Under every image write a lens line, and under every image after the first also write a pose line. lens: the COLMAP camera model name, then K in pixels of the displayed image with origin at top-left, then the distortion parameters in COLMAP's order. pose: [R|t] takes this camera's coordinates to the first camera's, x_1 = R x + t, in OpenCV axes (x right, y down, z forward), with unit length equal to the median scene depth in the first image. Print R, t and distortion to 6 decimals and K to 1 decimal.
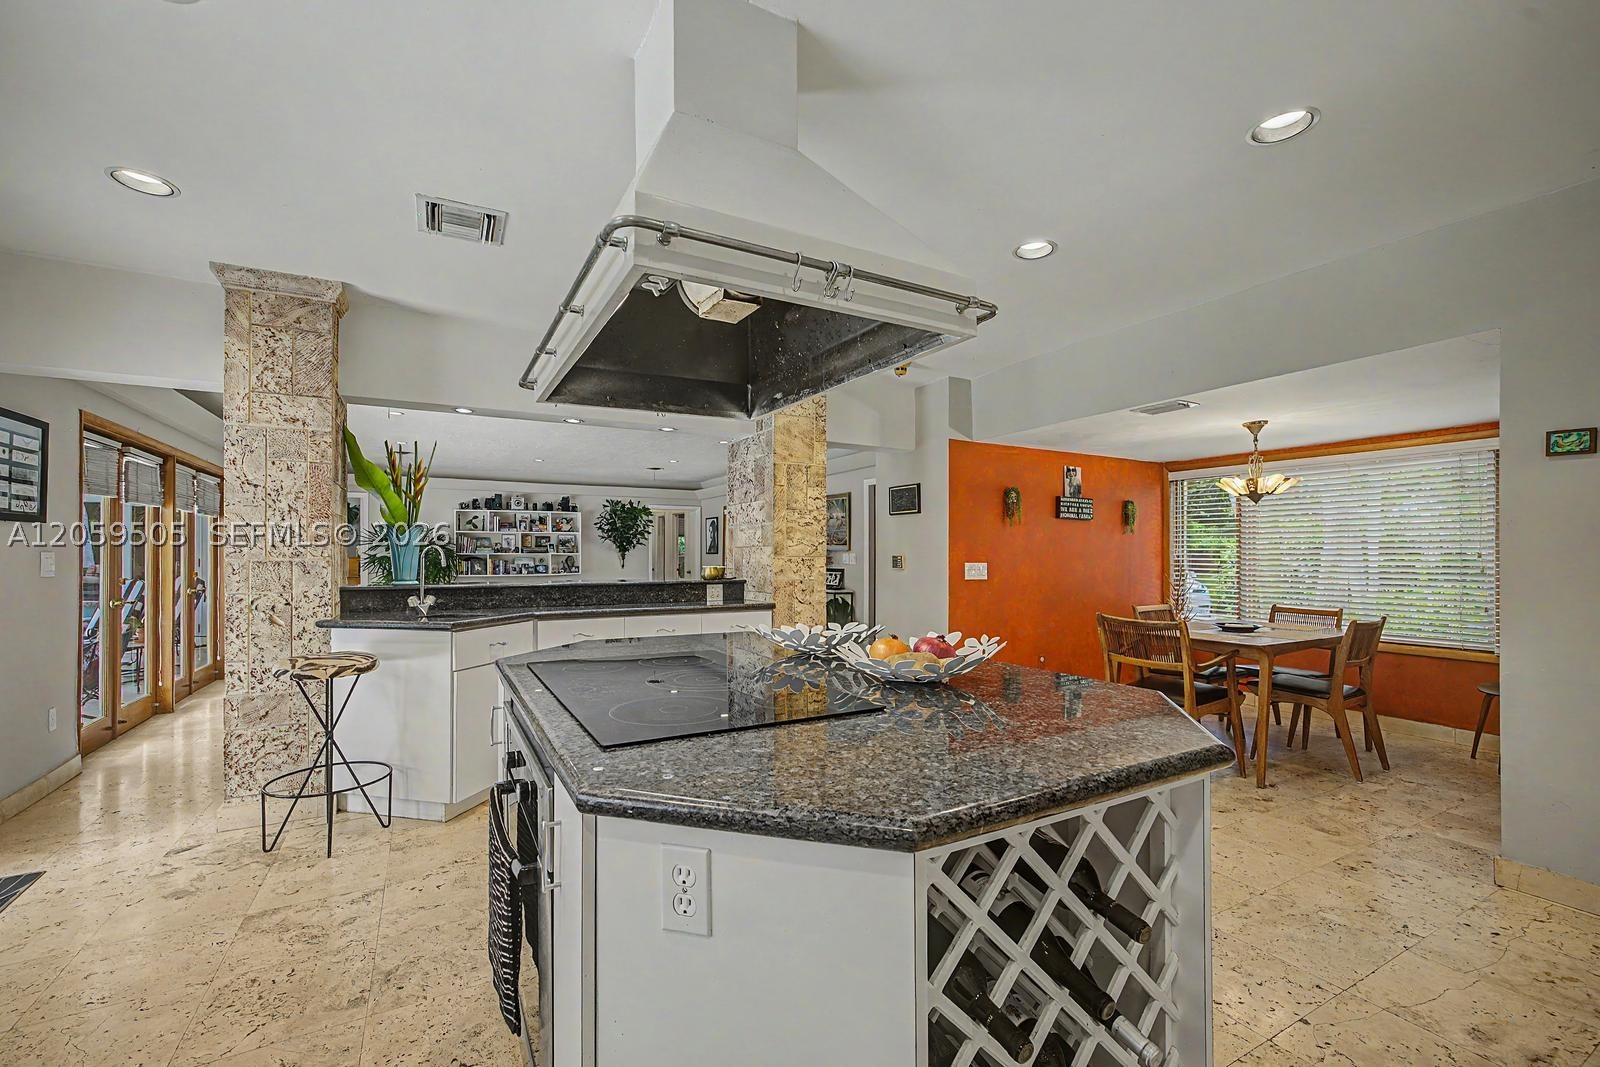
lens RADIAL K [[675.8, 0, 798.6], [0, 675.8, 549.3], [0, 0, 1]] dist [-0.007105, 0.000629]
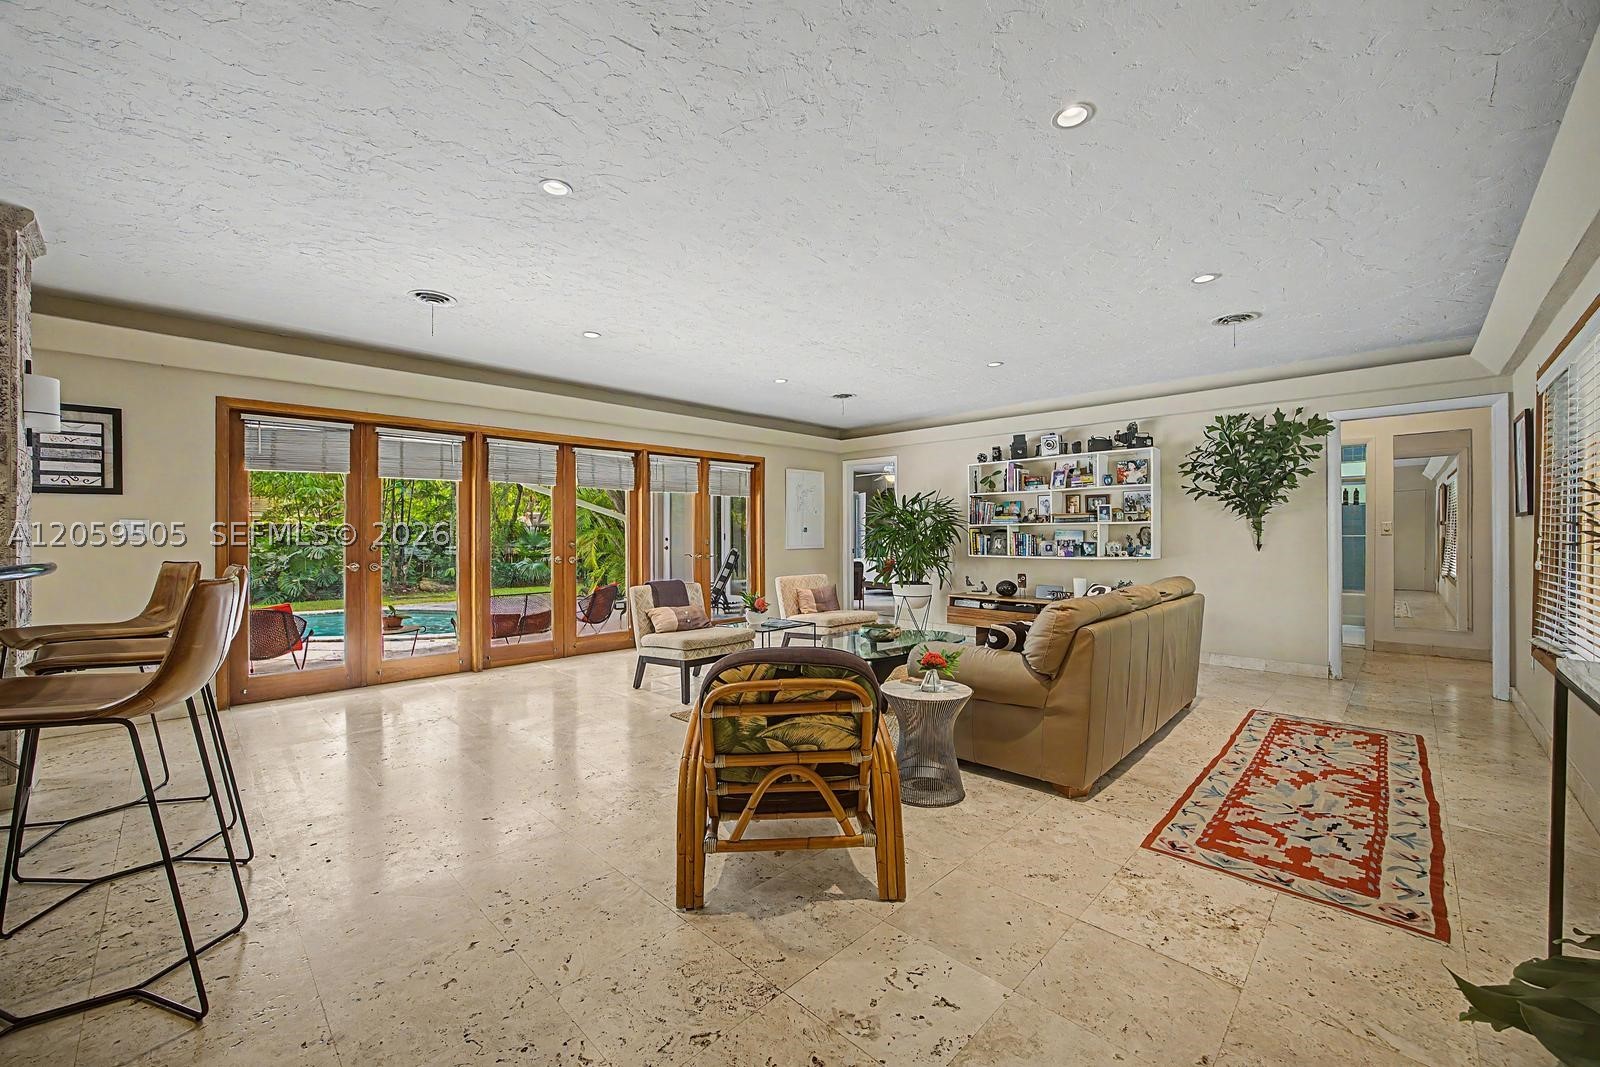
lens RADIAL K [[621.1, 0, 806.7], [0, 621.1, 530.5], [0, 0, 1]] dist [-0.018676, 0.004172]
pose [[0.293505, -0.008719, -0.955918, 0.078248], [0.010999, 0.999923, -0.005744, 0.013652], [0.955894, -0.008828, 0.293579, 0.609116]]
